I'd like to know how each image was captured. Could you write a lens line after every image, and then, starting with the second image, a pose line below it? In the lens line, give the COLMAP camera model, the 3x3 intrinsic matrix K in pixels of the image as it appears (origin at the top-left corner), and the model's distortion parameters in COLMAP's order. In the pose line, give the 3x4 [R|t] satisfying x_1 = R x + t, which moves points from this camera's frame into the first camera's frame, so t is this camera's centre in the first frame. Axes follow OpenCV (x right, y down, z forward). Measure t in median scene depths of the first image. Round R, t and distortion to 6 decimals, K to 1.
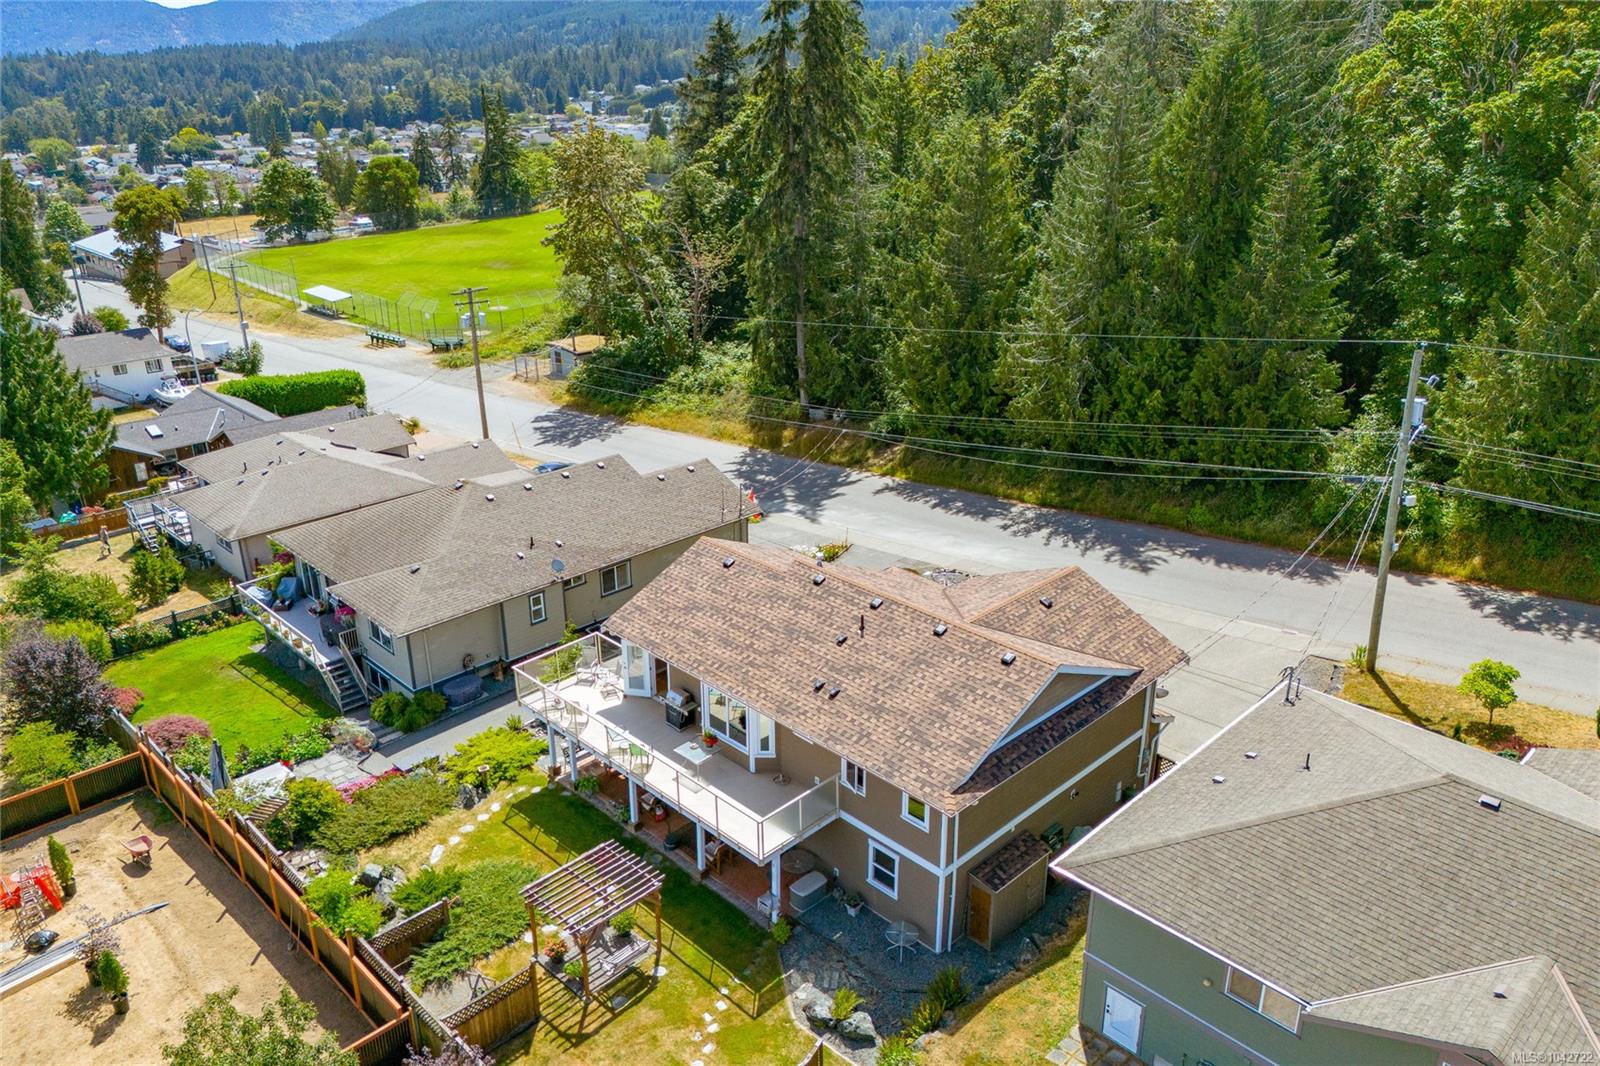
lens RADIAL K [[1169.5, 0, 806.6], [0, 1169.5, 530.1], [0, 0, 1]] dist [0.061473, -0.046948]
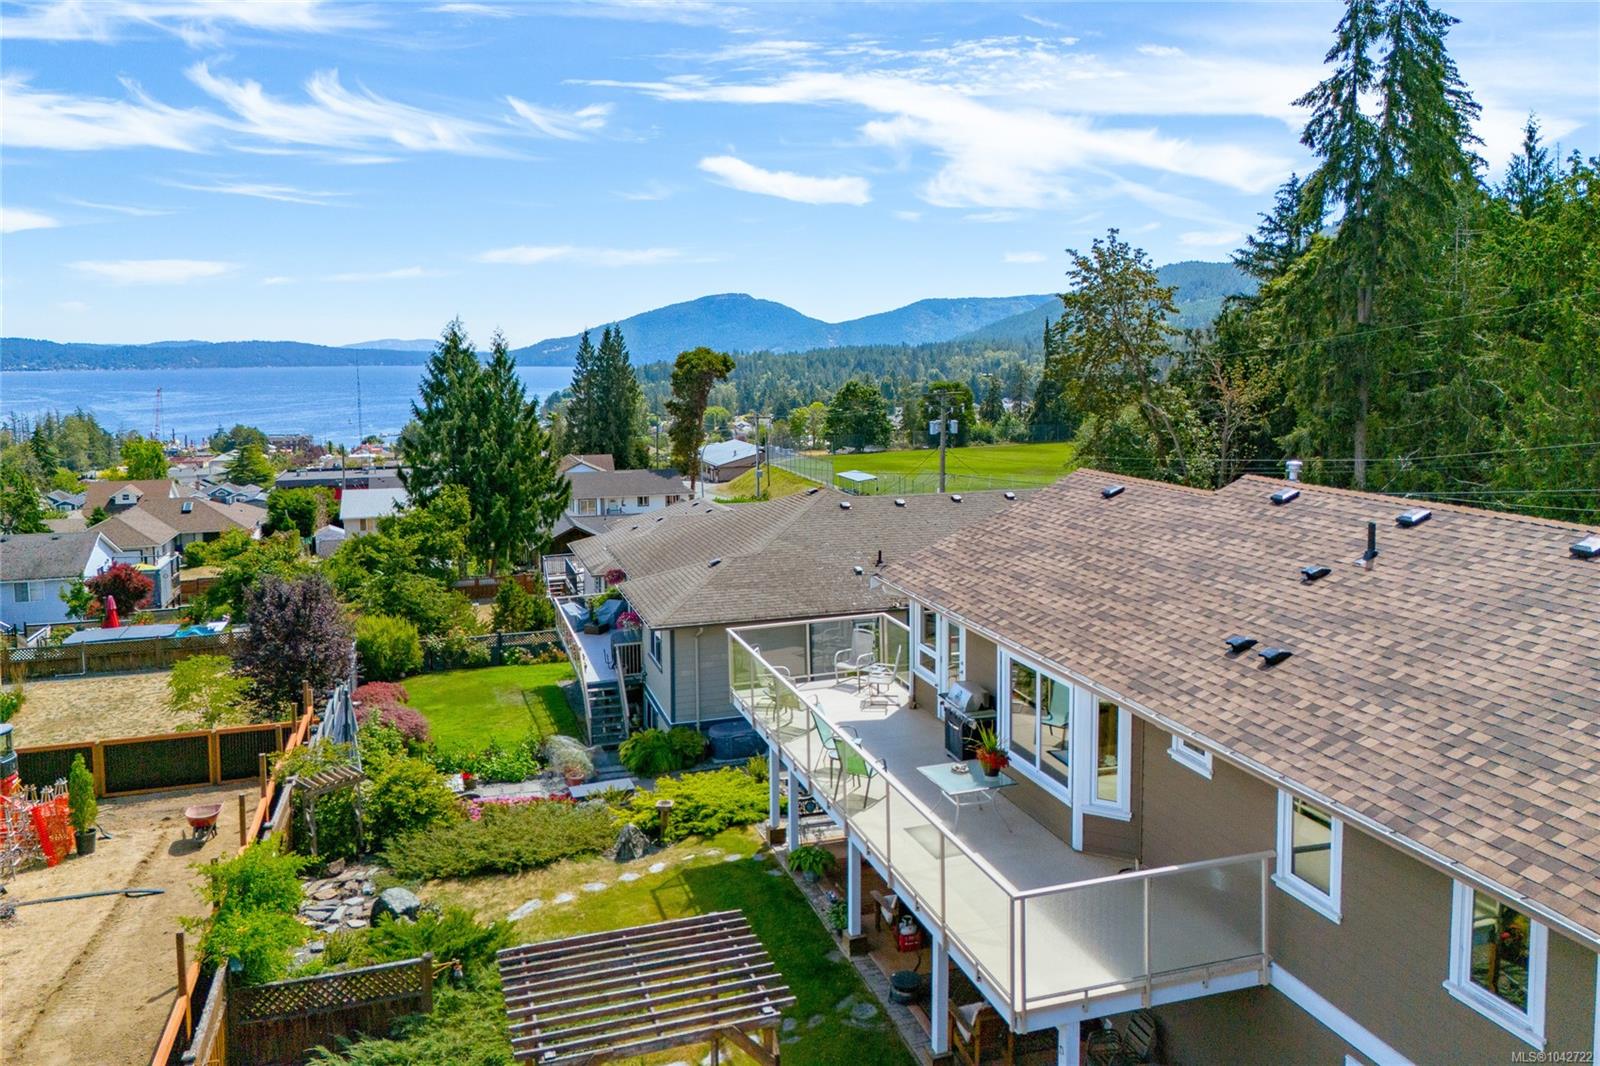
lens RADIAL K [[1169.5, 0, 799.5], [0, 1169.5, 471.3], [0, 0, 1]] dist [0.061473, -0.046948]
pose [[0.886589, 0.038889, -0.460921, 0.057582], [-0.165889, 0.956906, -0.238353, 0.182695], [0.431789, 0.287783, 0.854833, 0.502119]]
